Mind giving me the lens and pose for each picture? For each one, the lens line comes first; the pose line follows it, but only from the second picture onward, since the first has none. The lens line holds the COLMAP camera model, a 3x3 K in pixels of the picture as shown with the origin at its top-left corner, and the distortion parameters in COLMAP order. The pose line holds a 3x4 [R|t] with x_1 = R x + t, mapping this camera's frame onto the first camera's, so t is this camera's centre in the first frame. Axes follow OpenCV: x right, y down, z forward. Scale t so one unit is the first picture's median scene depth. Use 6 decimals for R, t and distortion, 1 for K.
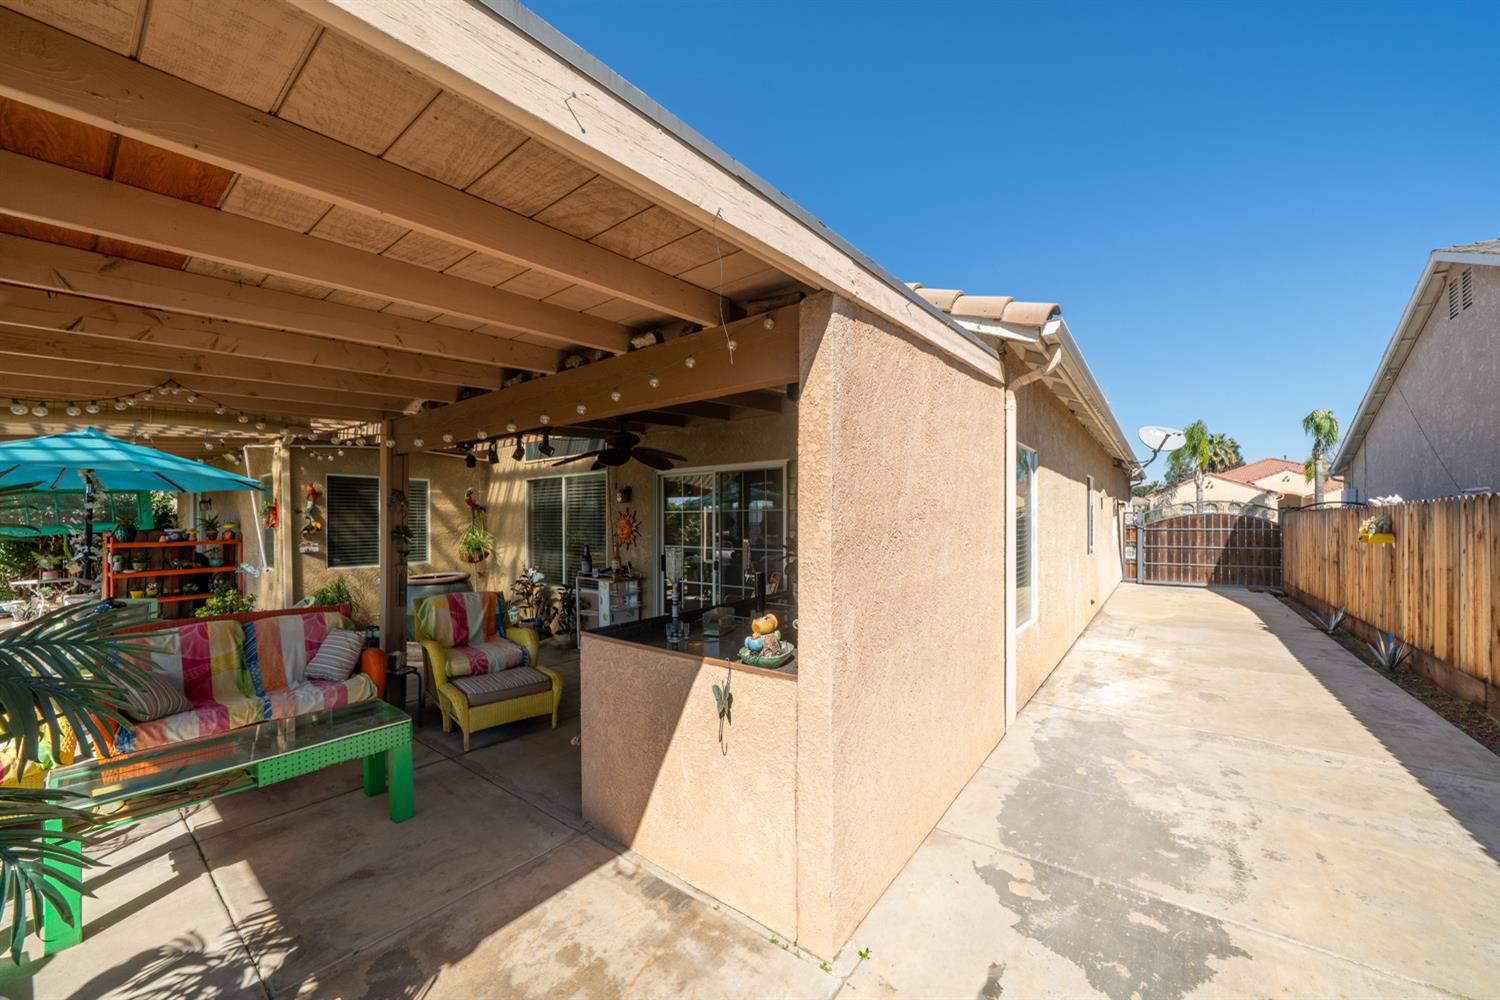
lens RADIAL K [[533.9, 0, 748.0], [0, 533.9, 511.4], [0, 0, 1]] dist [-0.002000, -0.000392]
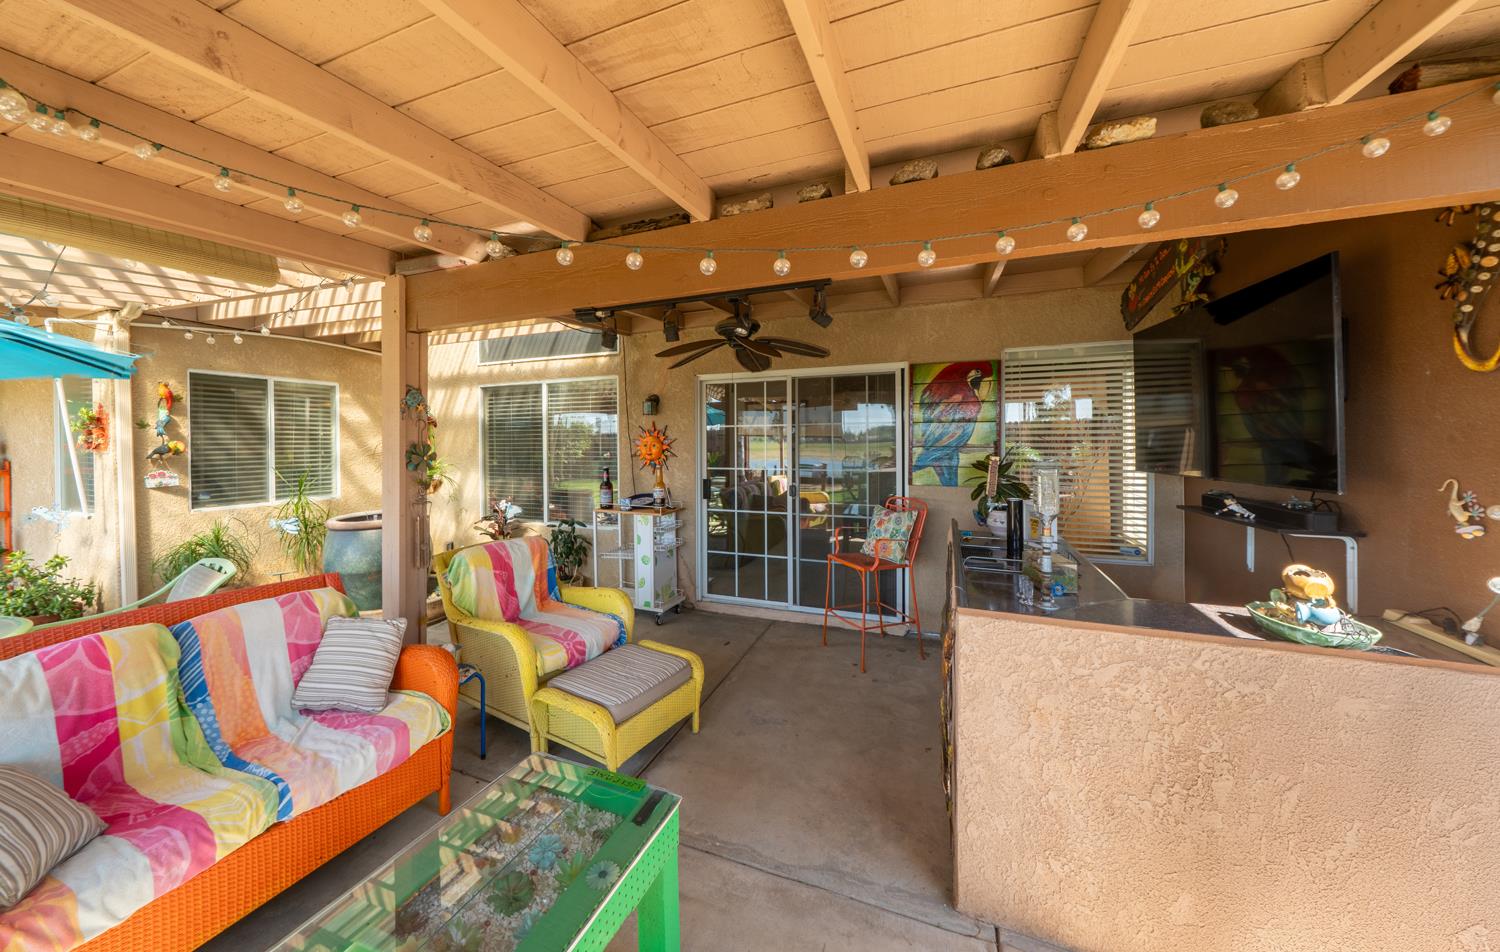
lens RADIAL K [[519.8, 0, 721.7], [0, 519.8, 434.0], [0, 0, 1]] dist [-0.003664, 0.000151]
pose [[0.969284, -0.000724, 0.245942, -0.494569], [0.000380, 0.999999, 0.001449, 0.016786], [-0.245943, -0.001311, 0.969283, 0.334543]]
